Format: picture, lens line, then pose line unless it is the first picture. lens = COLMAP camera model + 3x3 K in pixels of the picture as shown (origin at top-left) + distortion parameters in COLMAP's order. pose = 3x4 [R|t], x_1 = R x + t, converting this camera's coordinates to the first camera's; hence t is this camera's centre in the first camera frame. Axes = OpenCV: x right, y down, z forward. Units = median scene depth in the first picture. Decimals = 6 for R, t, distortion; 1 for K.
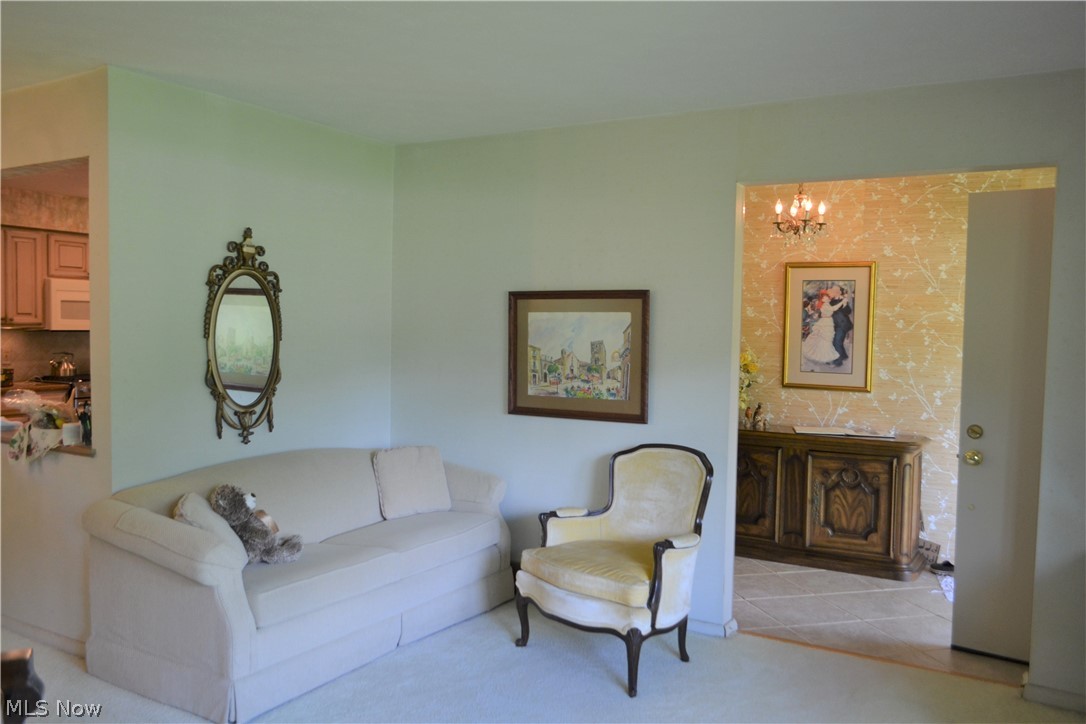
lens RADIAL K [[852.8, 0, 544.1], [0, 852.8, 359.8], [0, 0, 1]] dist [-0.012826, 0.009419]
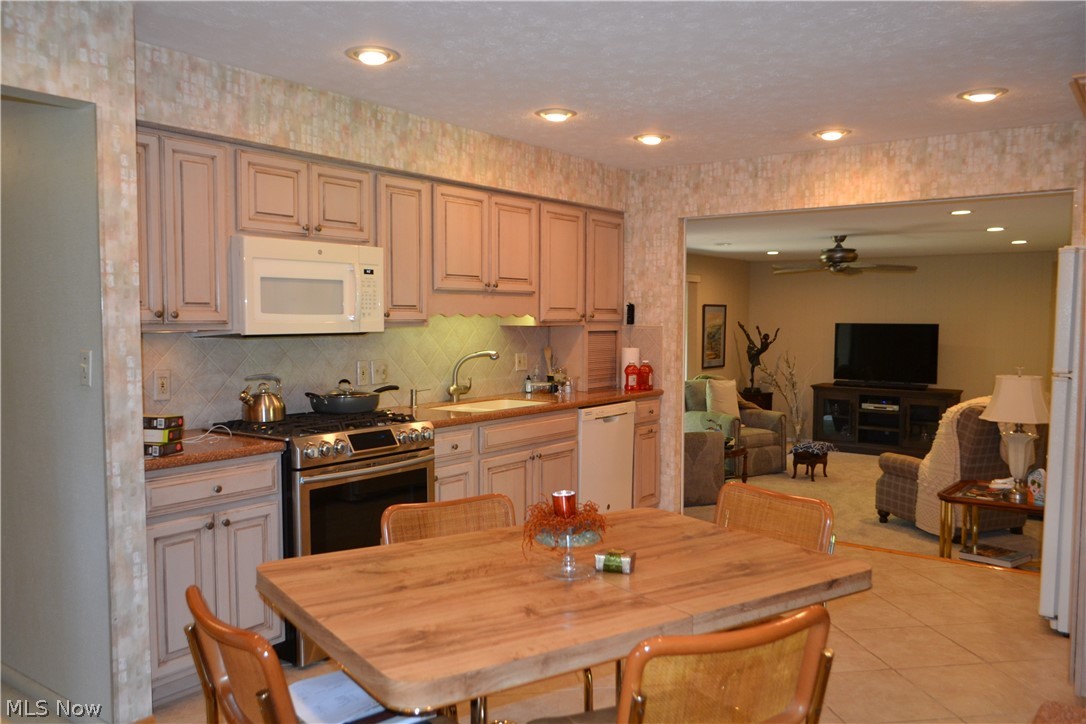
lens RADIAL K [[852.8, 0, 551.9], [0, 852.8, 364.7], [0, 0, 1]] dist [-0.012826, 0.009419]
pose [[0.995178, -0.007382, -0.097804, -0.642995], [0.008568, 0.999895, 0.011709, -0.039822], [0.097707, -0.012491, 0.995137, 0.940545]]
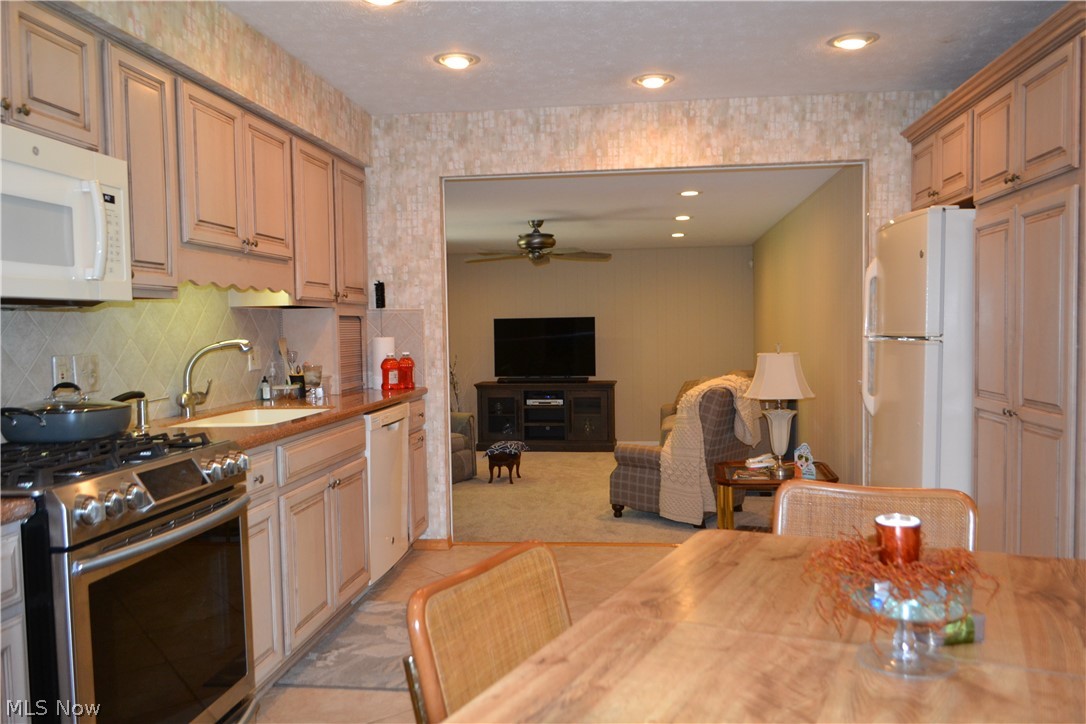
lens RADIAL K [[852.8, 0, 542.2], [0, 852.8, 366.1], [0, 0, 1]] dist [-0.012826, 0.009419]
pose [[0.914575, -0.050156, 0.401294, -0.947321], [0.048987, 0.998712, 0.013182, -0.013401], [-0.401439, 0.007602, 0.915854, 1.284760]]
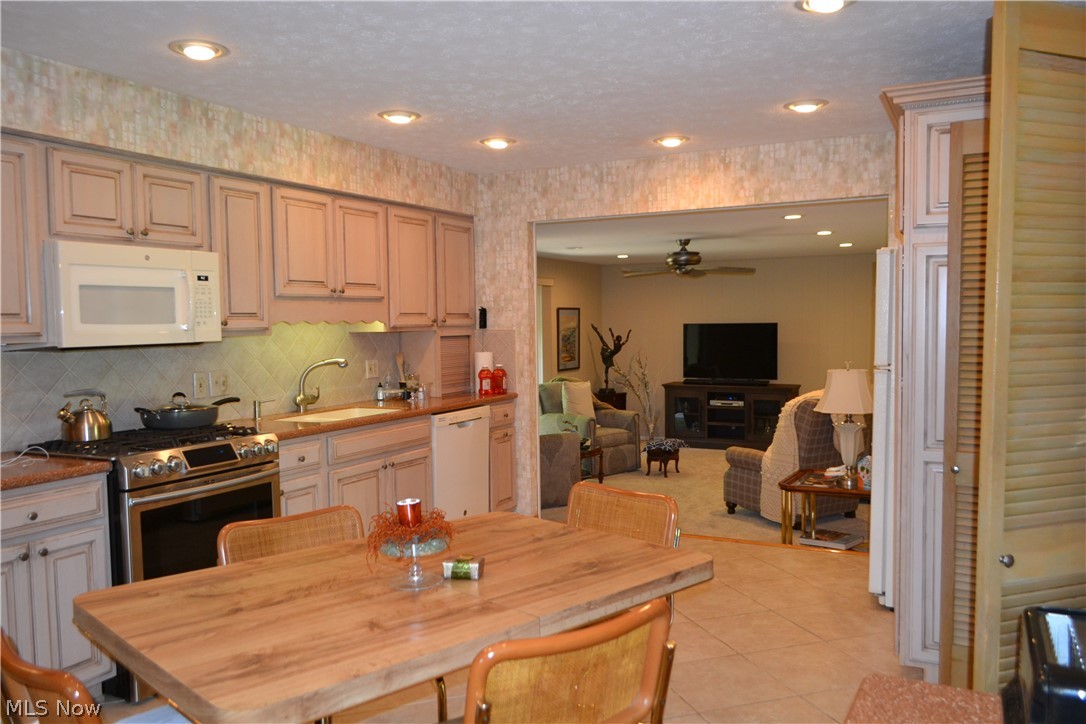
lens RADIAL K [[852.8, 0, 549.6], [0, 852.8, 364.6], [0, 0, 1]] dist [-0.012826, 0.009419]
pose [[0.997427, -0.034081, 0.063062, -0.631040], [0.033561, 0.999393, 0.009298, -0.038602], [-0.063341, -0.007157, 0.997966, 0.946632]]
